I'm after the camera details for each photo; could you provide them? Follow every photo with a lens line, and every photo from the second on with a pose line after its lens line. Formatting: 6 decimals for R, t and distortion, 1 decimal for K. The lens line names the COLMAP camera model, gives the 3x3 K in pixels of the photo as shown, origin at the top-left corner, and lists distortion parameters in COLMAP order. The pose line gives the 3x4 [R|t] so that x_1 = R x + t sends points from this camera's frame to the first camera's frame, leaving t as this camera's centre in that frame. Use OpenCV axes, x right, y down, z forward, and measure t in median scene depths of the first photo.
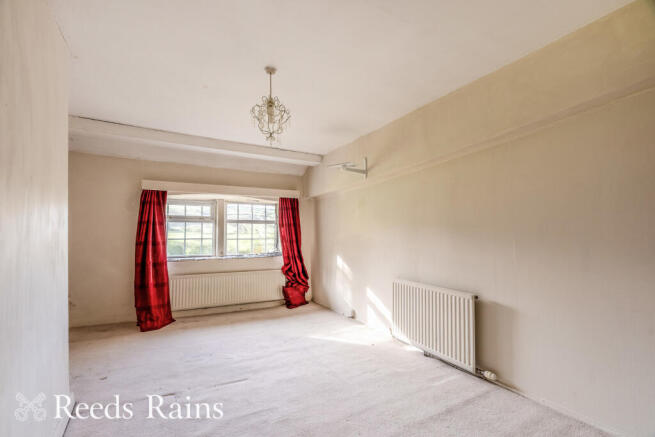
lens RADIAL K [[315.6, 0, 327.5], [0, 315.6, 218.5], [0, 0, 1]] dist [-0.003481, -0.000598]
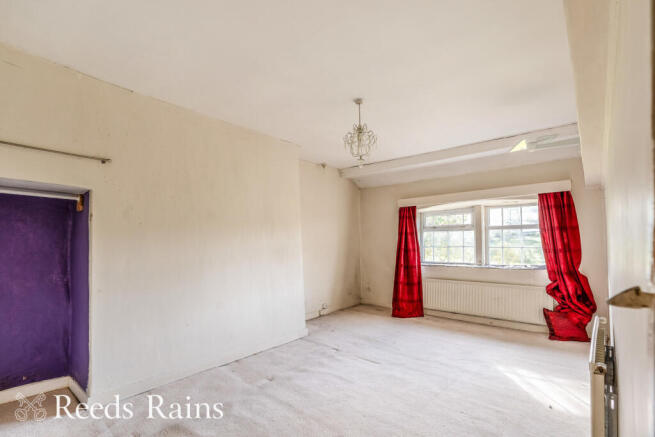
lens RADIAL K [[339.3, 0, 327.0], [0, 339.3, 245.0], [0, 0, 1]] dist [-0.000401, 0.000020]
pose [[0.263870, 0.001239, -0.964557, 0.563408], [0.053378, 0.998448, 0.015885, 0.018765], [0.963080, -0.055678, 0.263394, 0.301513]]
